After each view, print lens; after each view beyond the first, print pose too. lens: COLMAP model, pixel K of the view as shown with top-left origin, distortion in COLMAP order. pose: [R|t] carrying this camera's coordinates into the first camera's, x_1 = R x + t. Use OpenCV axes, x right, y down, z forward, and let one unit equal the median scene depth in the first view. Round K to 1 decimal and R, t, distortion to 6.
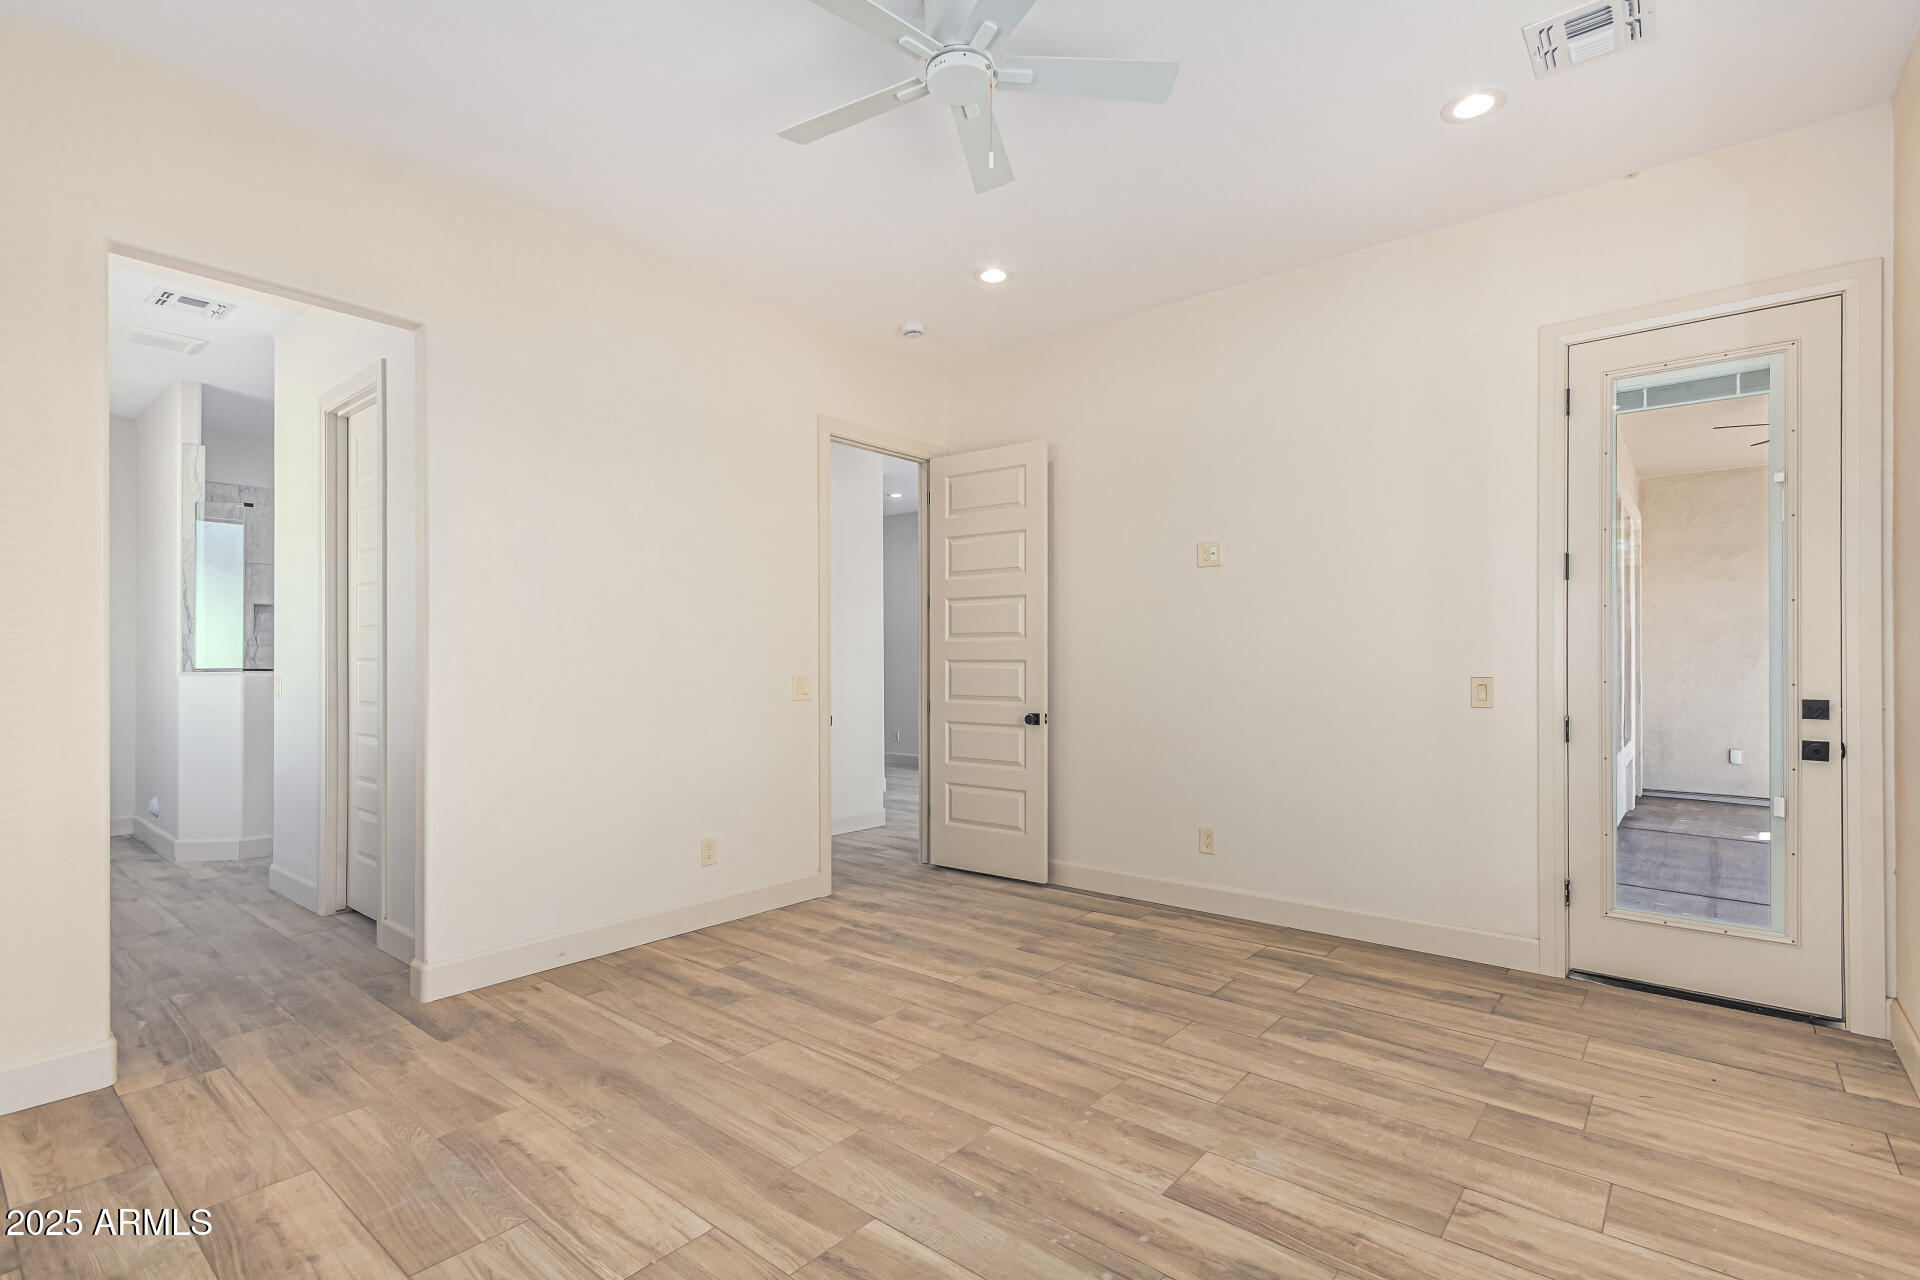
lens RADIAL K [[889.5, 0, 969.3], [0, 889.5, 660.3], [0, 0, 1]] dist [0.009500, 0.000692]
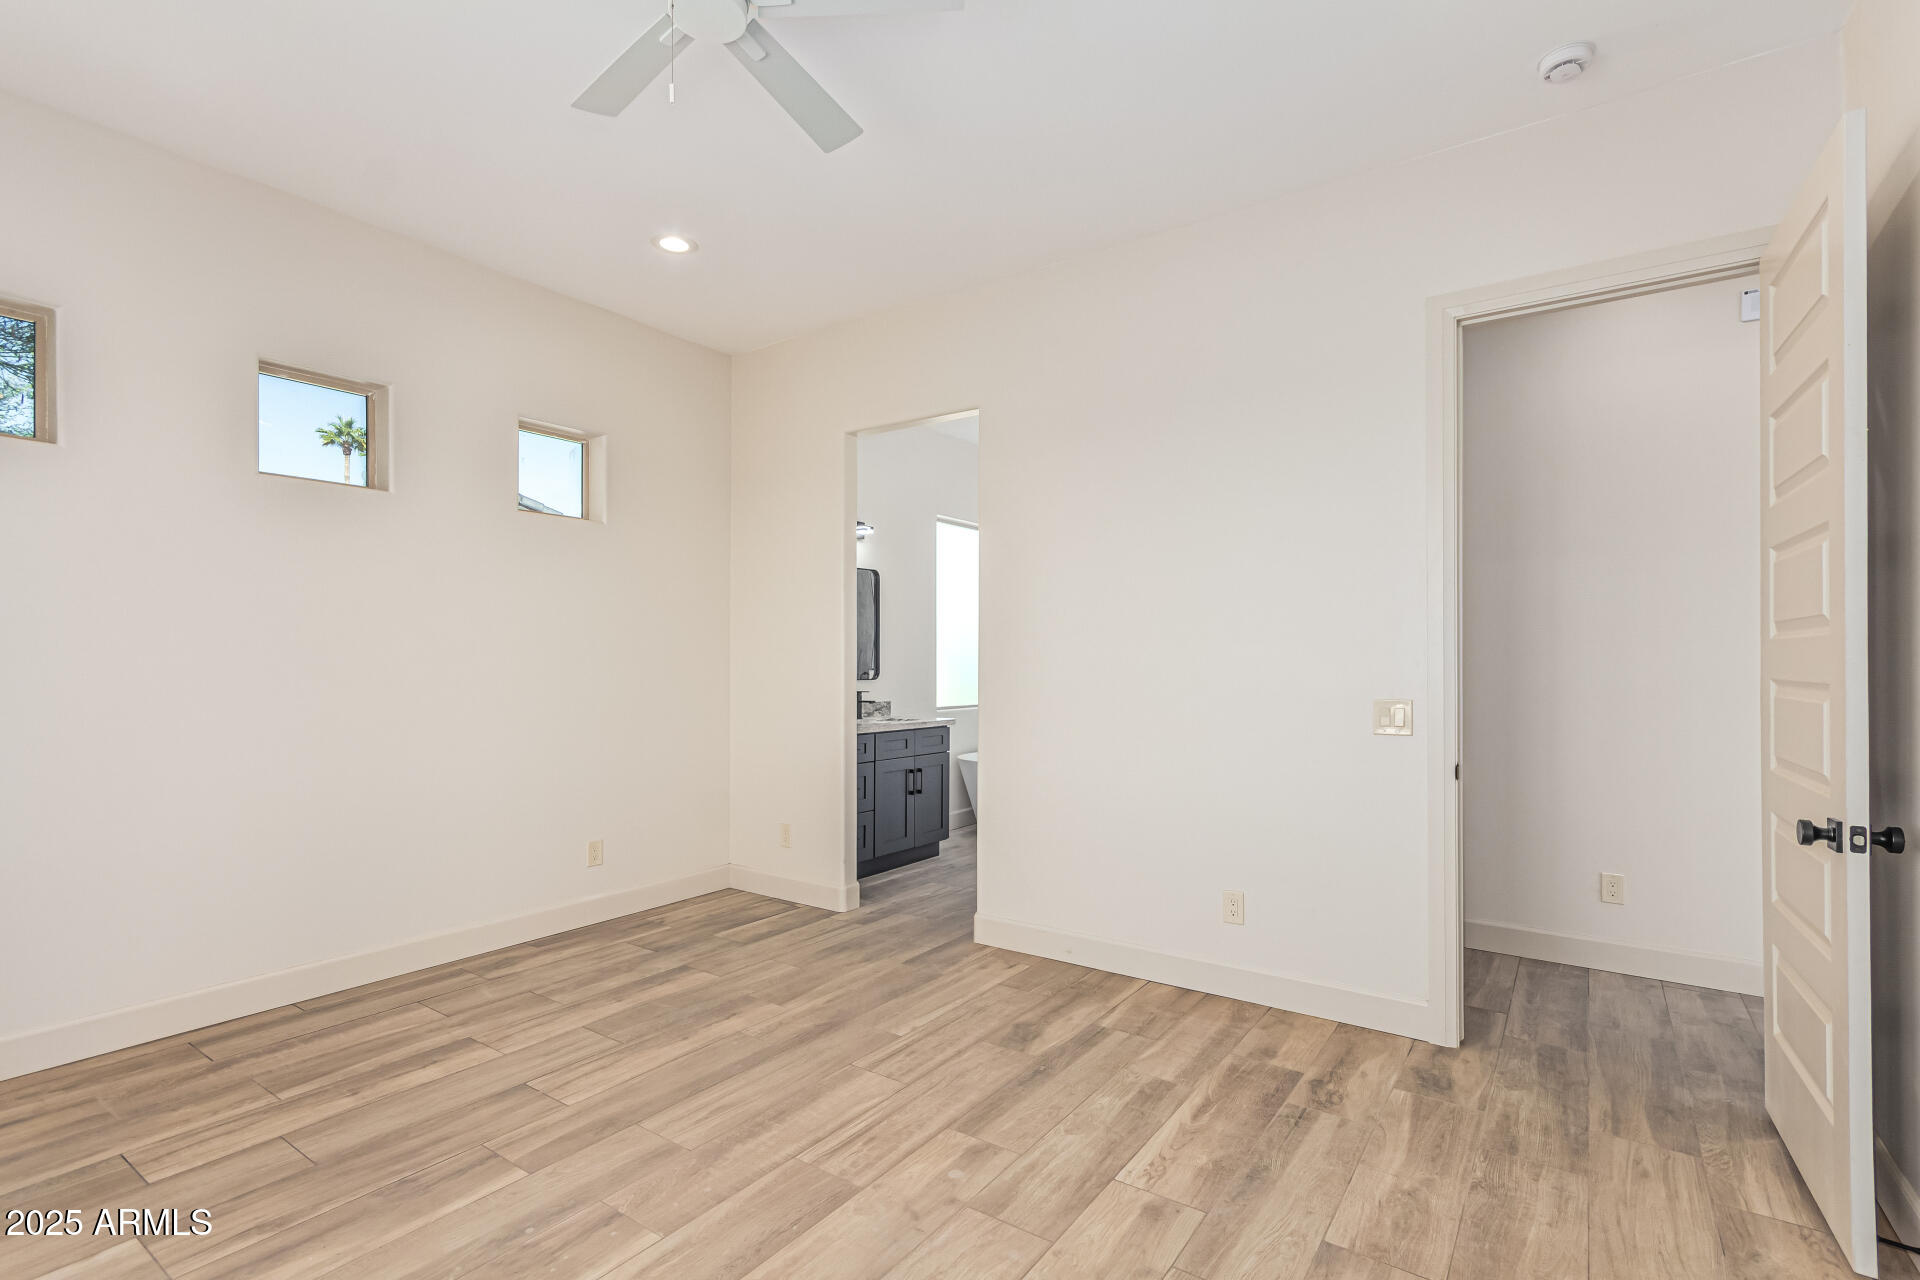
lens RADIAL K [[889.5, 0, 969.3], [0, 889.5, 660.3], [0, 0, 1]] dist [0.009500, 0.000692]
pose [[0.091118, -0.001409, -0.995839, 0.738230], [-0.001972, 0.999997, -0.001596, -0.016312], [0.995838, 0.002109, 0.091115, 0.997930]]
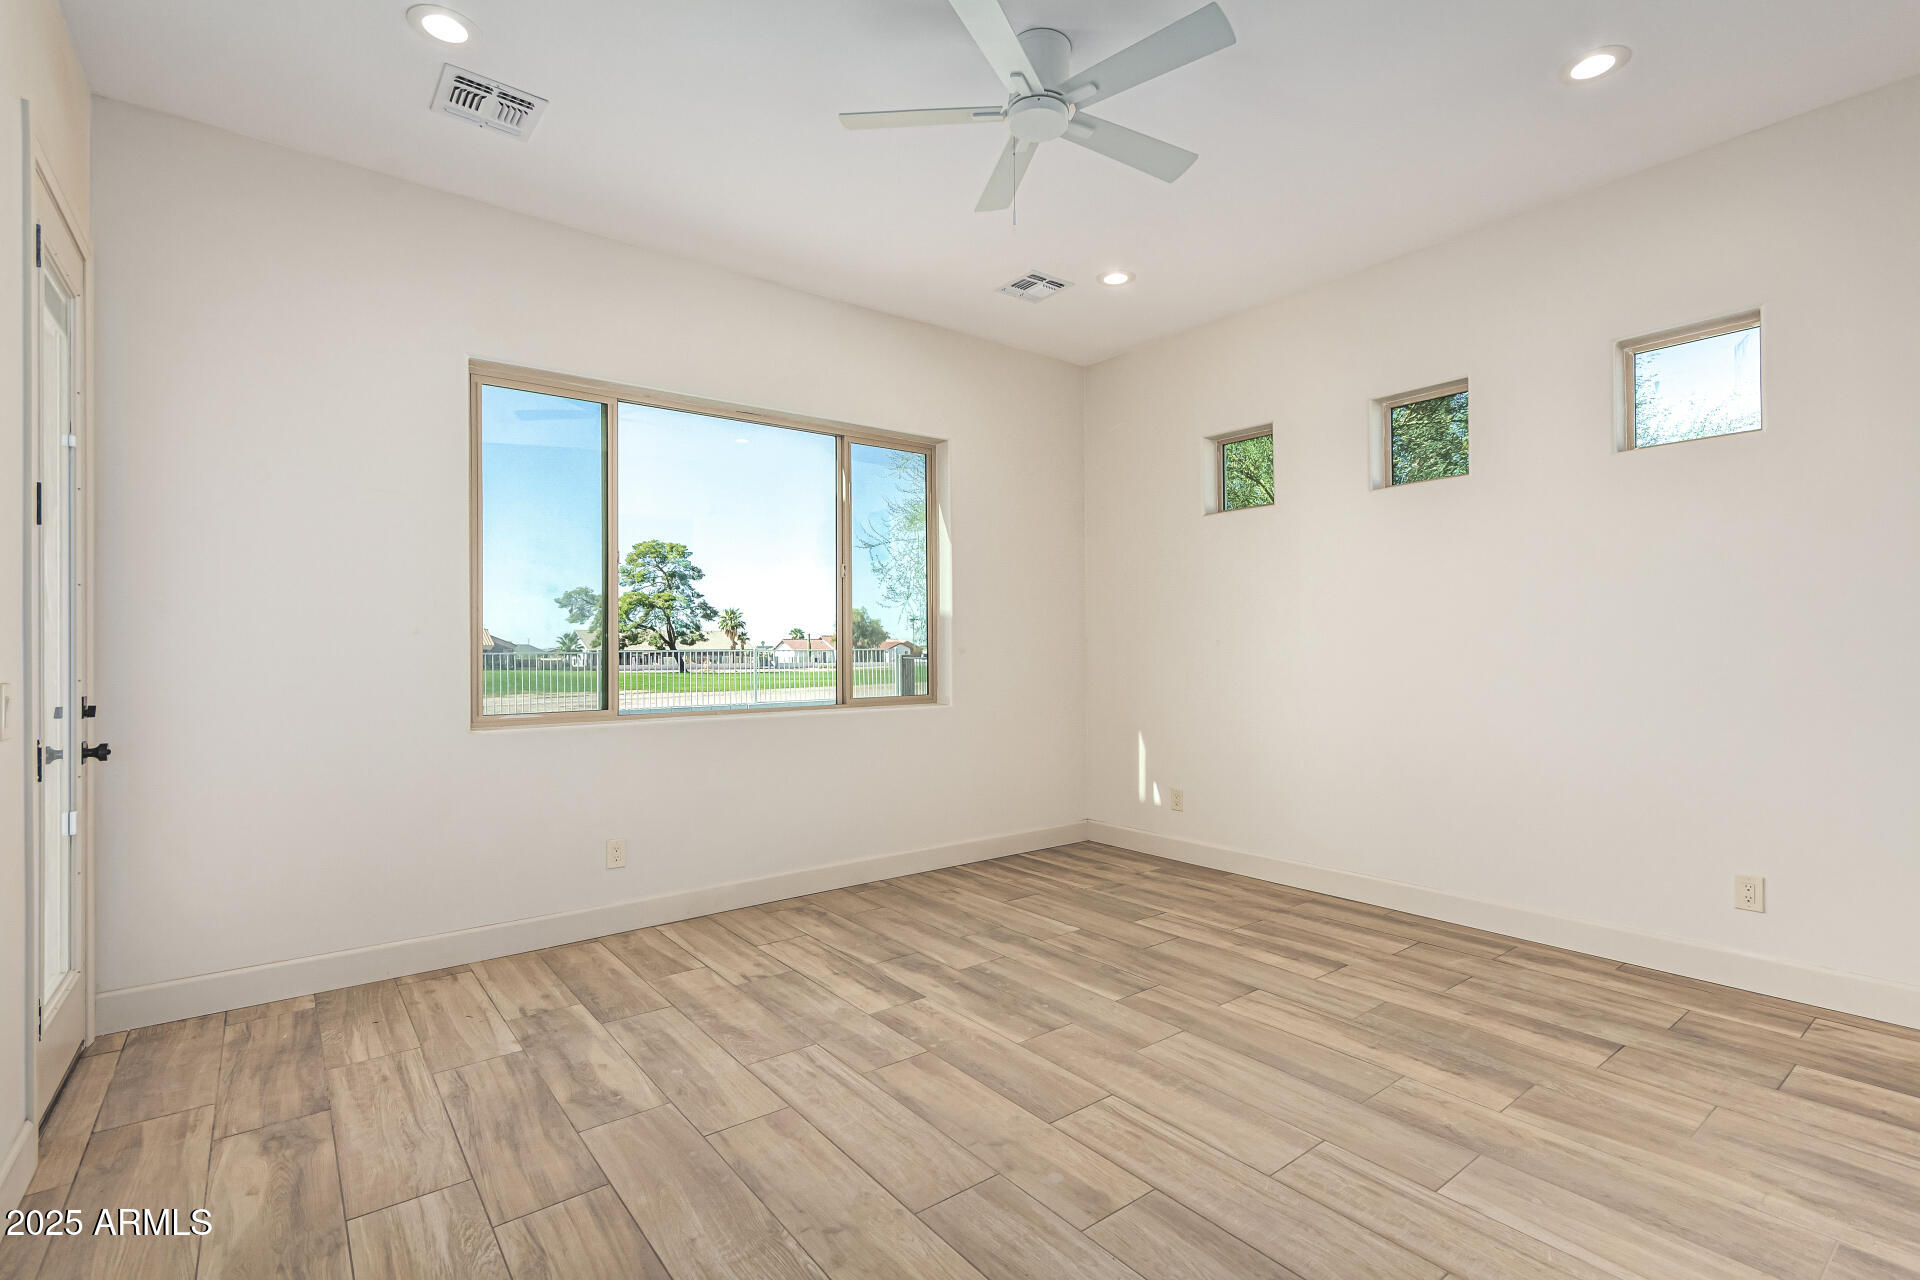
lens RADIAL K [[889.5, 0, 969.3], [0, 889.5, 660.3], [0, 0, 1]] dist [0.009500, 0.000692]
pose [[-0.977981, 0.006195, 0.208603, -0.127761], [0.008368, 0.999920, 0.009537, 0.006438], [-0.208527, 0.011073, -0.977954, 1.775071]]
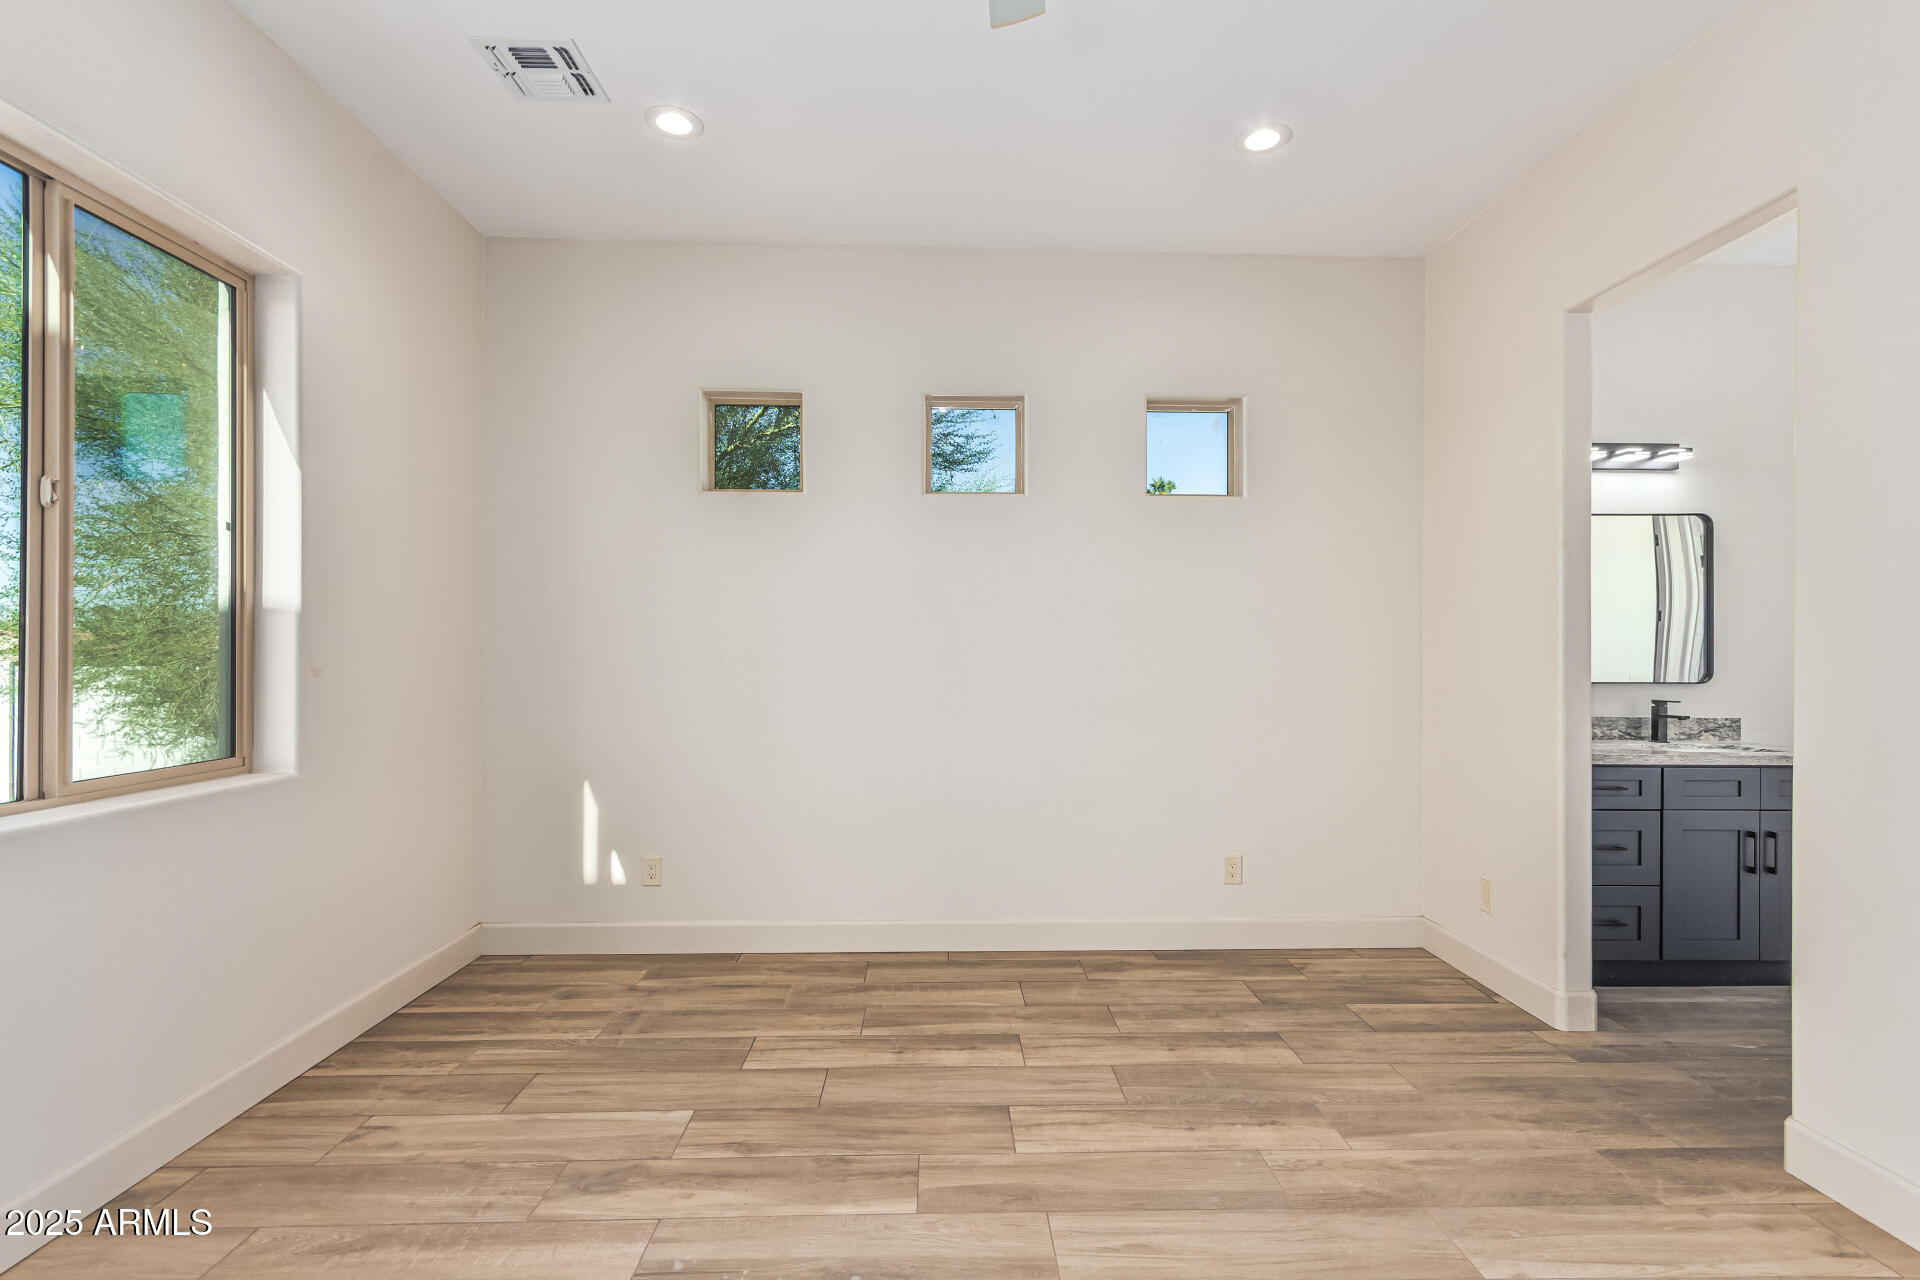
lens RADIAL K [[902.3, 0, 968.1], [0, 902.3, 656.8], [0, 0, 1]] dist [0.006020, 0.000595]
pose [[-0.743973, -0.000163, -0.668209, 0.377950], [-0.003481, 0.999987, 0.003632, -0.015008], [0.668200, 0.005028, -0.743964, 1.249418]]
